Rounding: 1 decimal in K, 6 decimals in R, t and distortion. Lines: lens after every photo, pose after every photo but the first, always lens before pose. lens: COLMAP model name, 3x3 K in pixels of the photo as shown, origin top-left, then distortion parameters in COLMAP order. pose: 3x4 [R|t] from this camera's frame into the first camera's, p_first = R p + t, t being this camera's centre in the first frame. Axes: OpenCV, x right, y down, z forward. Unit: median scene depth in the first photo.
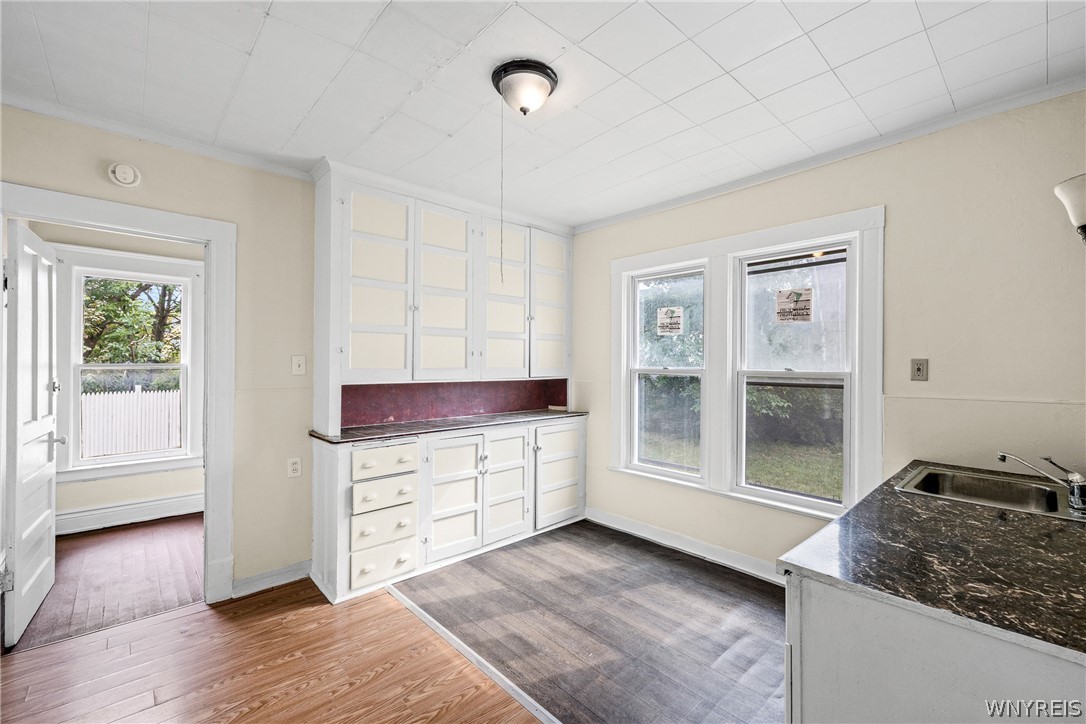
lens RADIAL K [[456.1, 0, 544.6], [0, 456.1, 362.1], [0, 0, 1]] dist [-0.000107, 0.000088]
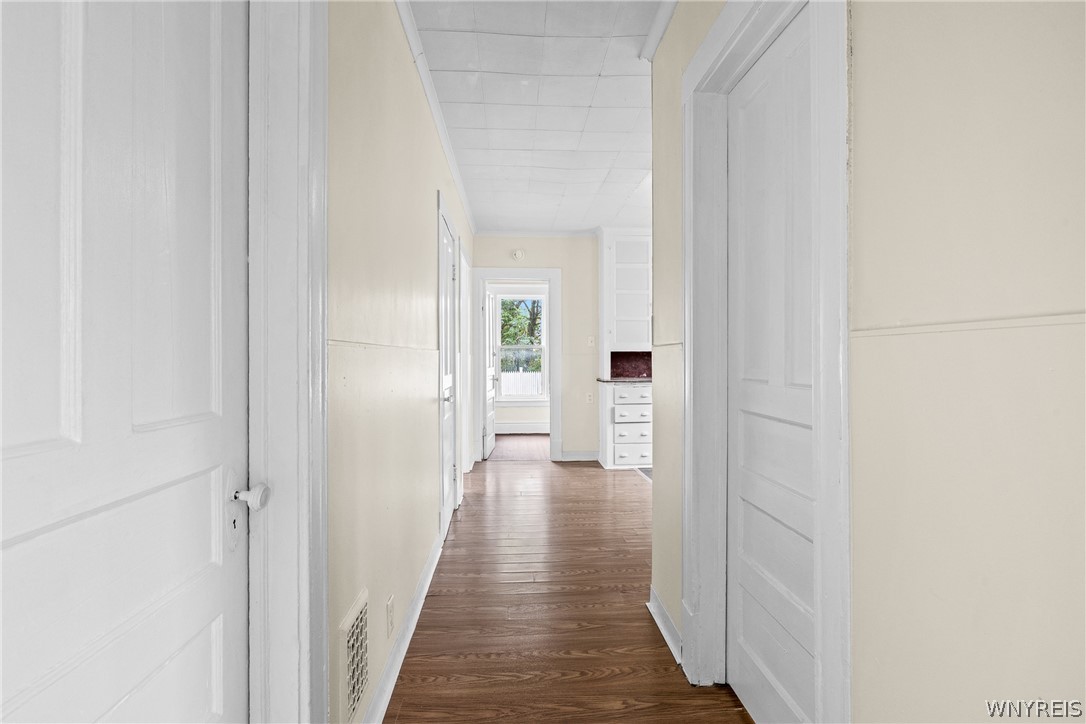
lens RADIAL K [[530.0, 0, 543.7], [0, 530.0, 360.2], [0, 0, 1]] dist [0.000528, 0.000003]
pose [[0.777375, -0.008487, -0.628980, 0.620568], [0.012501, 0.999920, 0.001958, 0.074238], [0.628913, -0.009385, 0.777419, -0.731135]]
